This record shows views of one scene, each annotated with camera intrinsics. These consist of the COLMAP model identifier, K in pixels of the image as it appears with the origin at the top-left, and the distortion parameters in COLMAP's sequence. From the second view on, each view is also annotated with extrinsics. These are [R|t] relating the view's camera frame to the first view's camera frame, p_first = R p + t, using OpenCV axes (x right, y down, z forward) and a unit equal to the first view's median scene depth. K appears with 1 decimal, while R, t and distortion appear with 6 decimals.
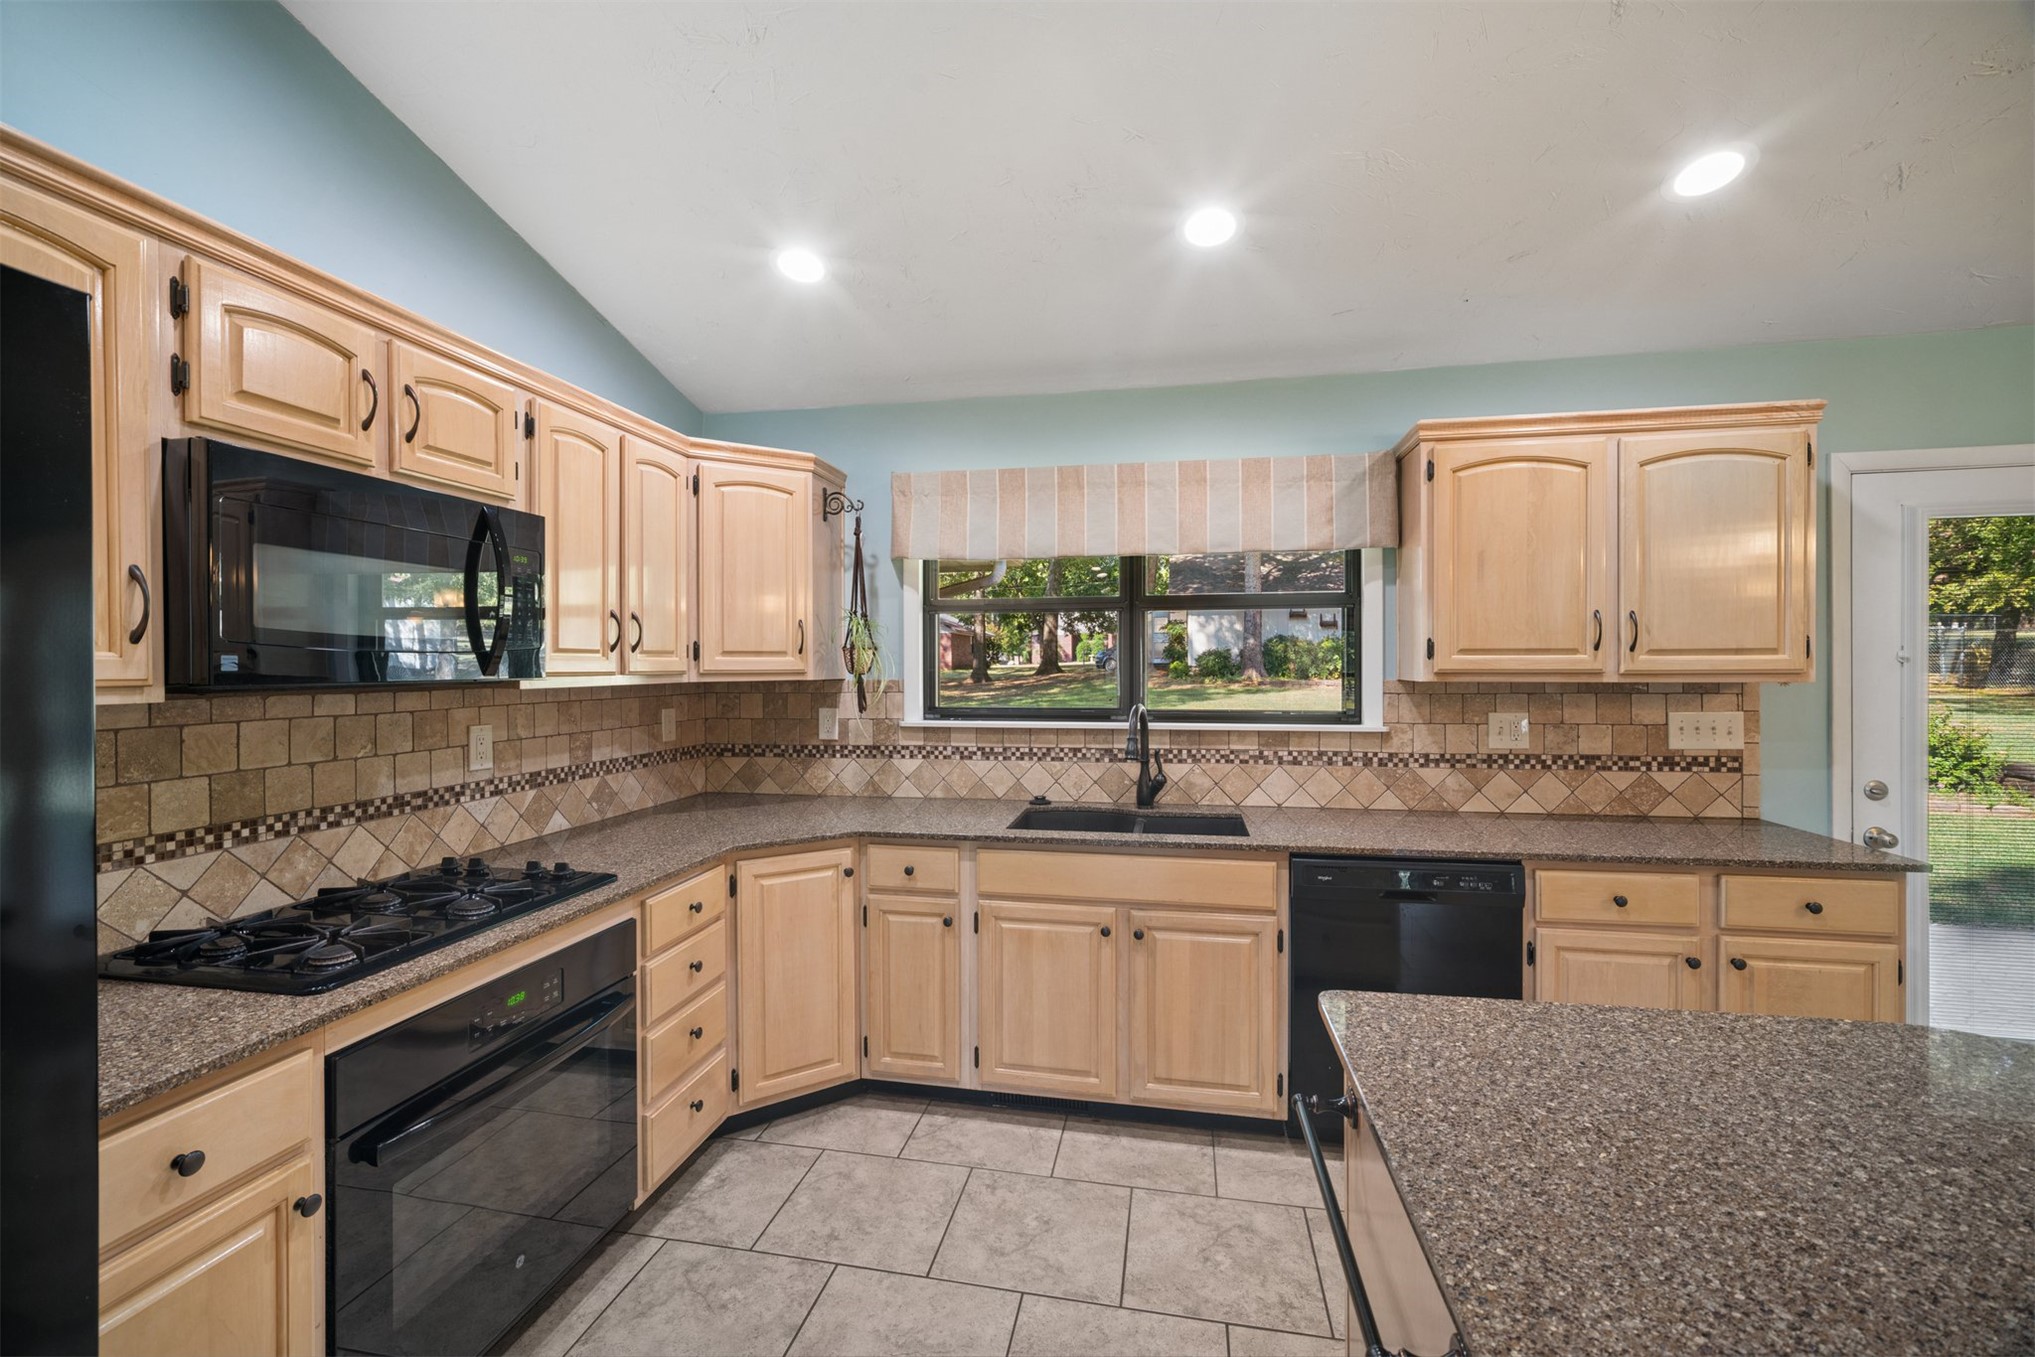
lens RADIAL K [[860.1, 0, 1003.9], [0, 860.1, 669.7], [0, 0, 1]] dist [-0.020428, 0.010424]
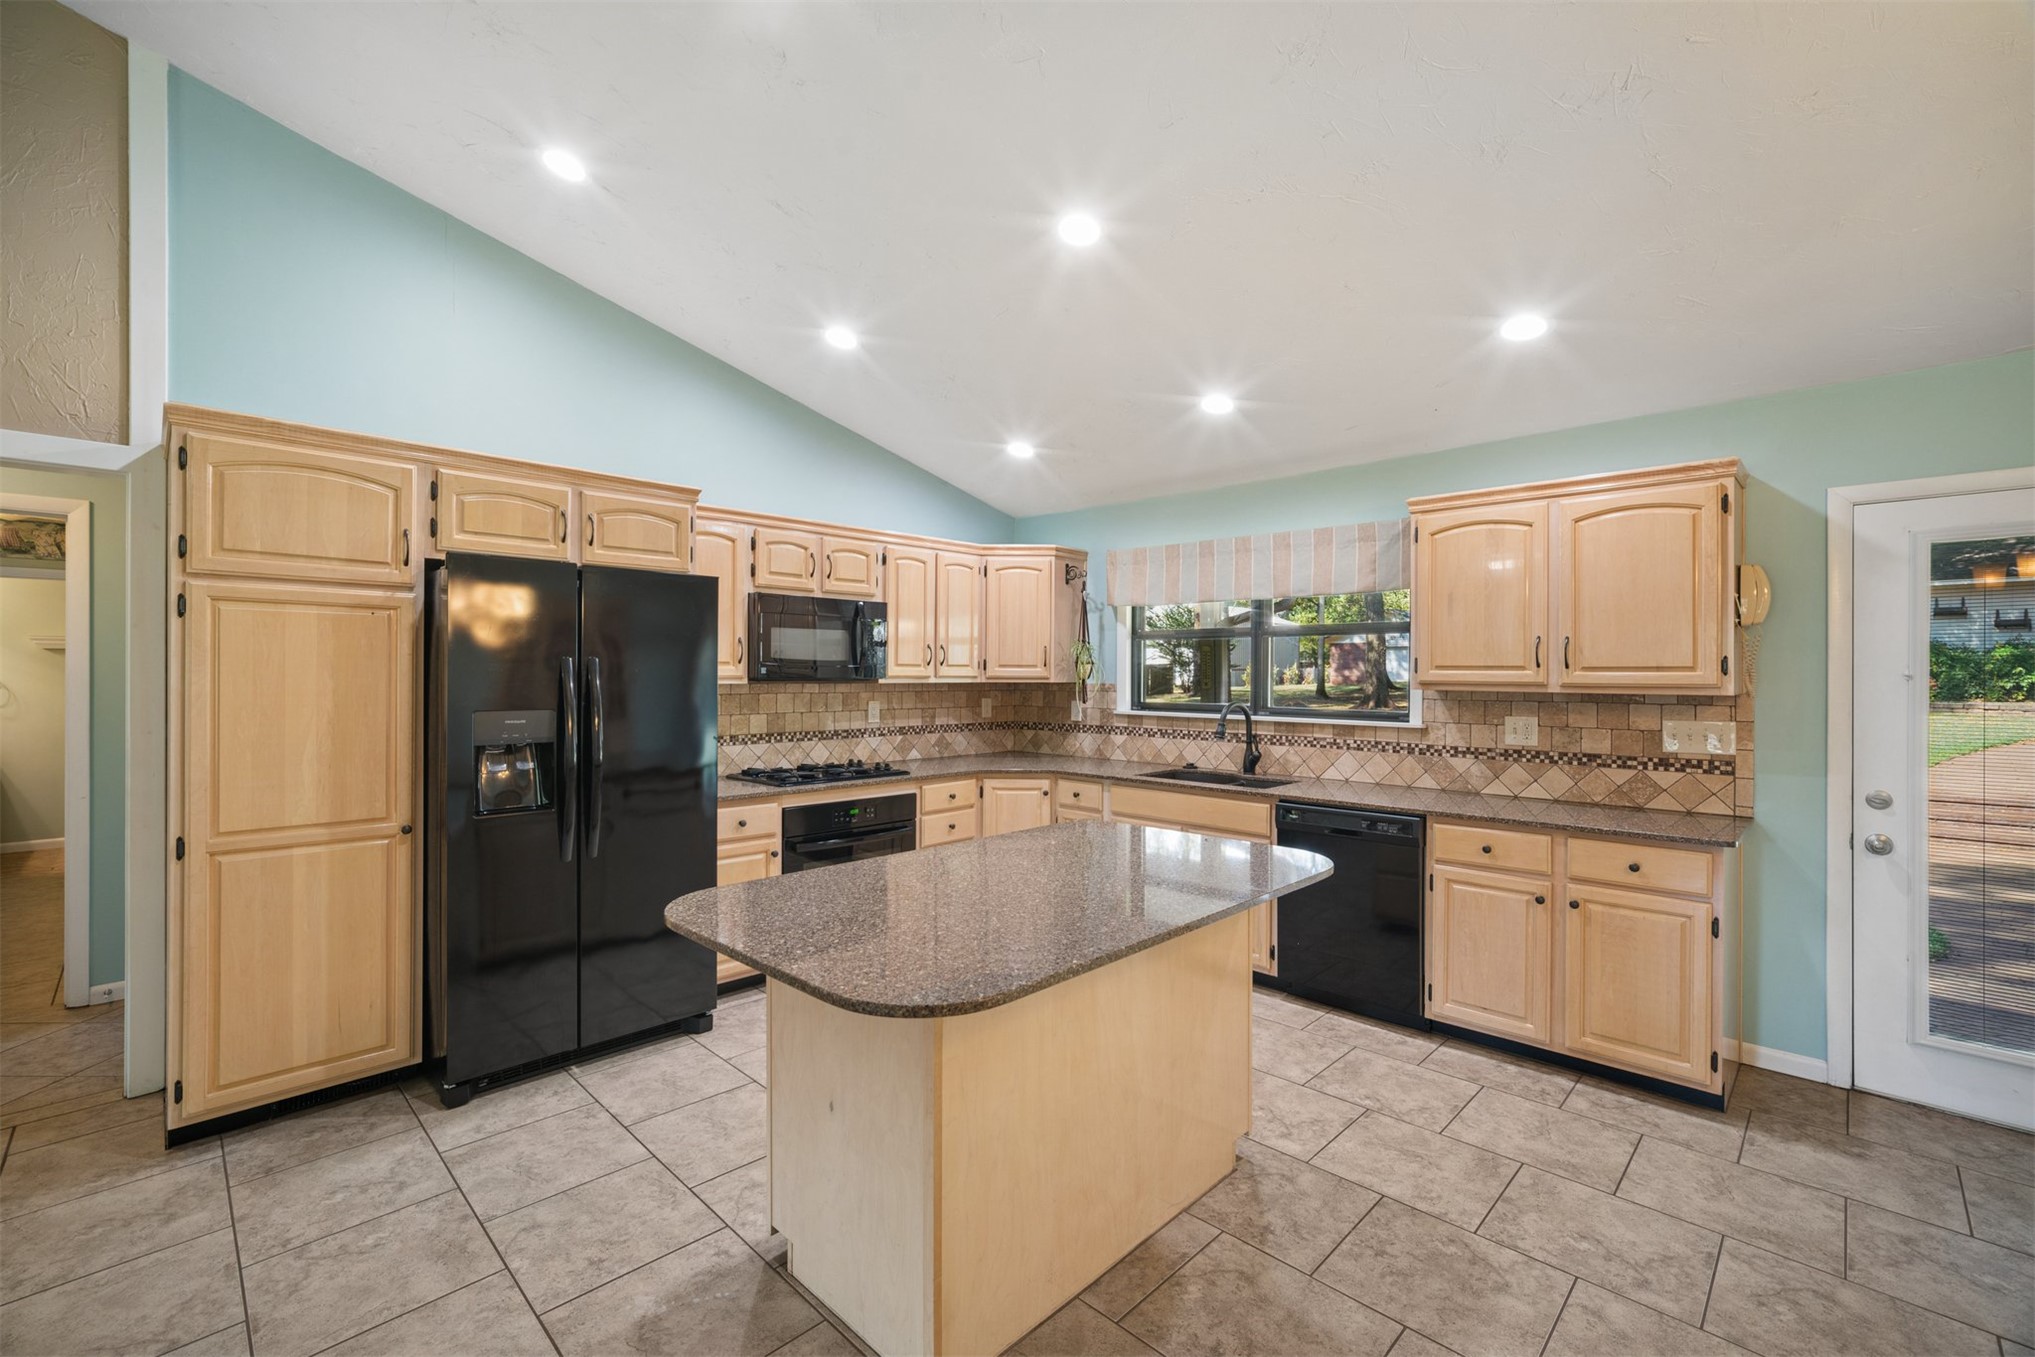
lens RADIAL K [[860.1, 0, 1002.0], [0, 860.1, 674.4], [0, 0, 1]] dist [-0.020428, 0.010424]
pose [[0.834923, 0.009806, -0.550279, 0.670501], [-0.012511, 0.999921, -0.001163, -0.000402], [0.550224, 0.007856, 0.834980, -0.480294]]
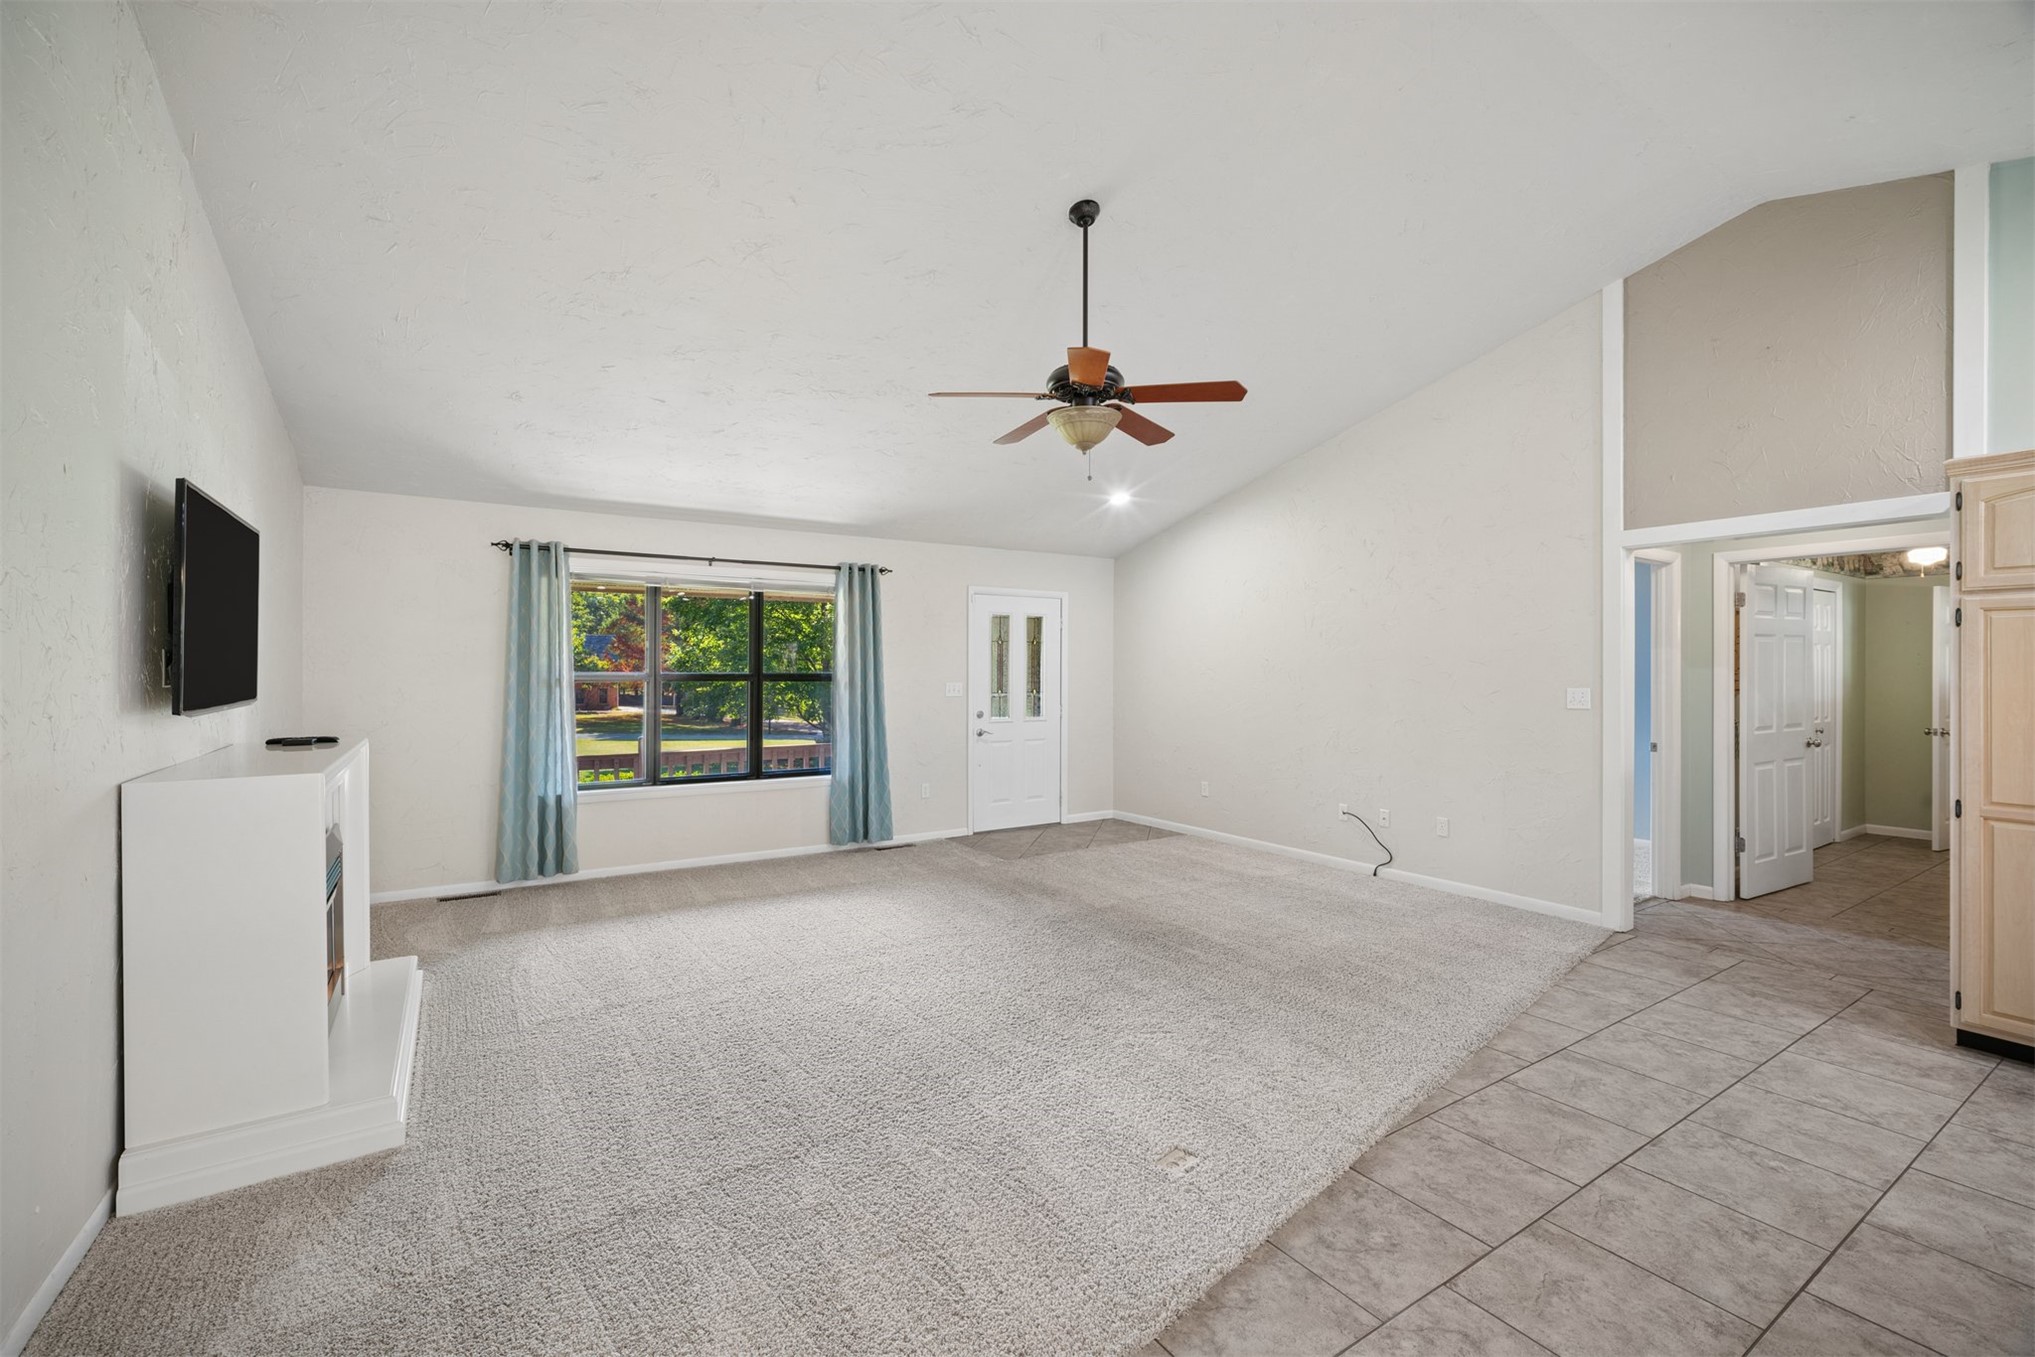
lens RADIAL K [[860.1, 0, 1006.1], [0, 860.1, 667.8], [0, 0, 1]] dist [-0.020428, 0.010424]
pose [[-0.714489, 0.005059, -0.699629, 1.152275], [-0.000807, 0.999967, 0.008054, -0.003863], [0.699646, 0.006319, -0.714461, -0.287955]]
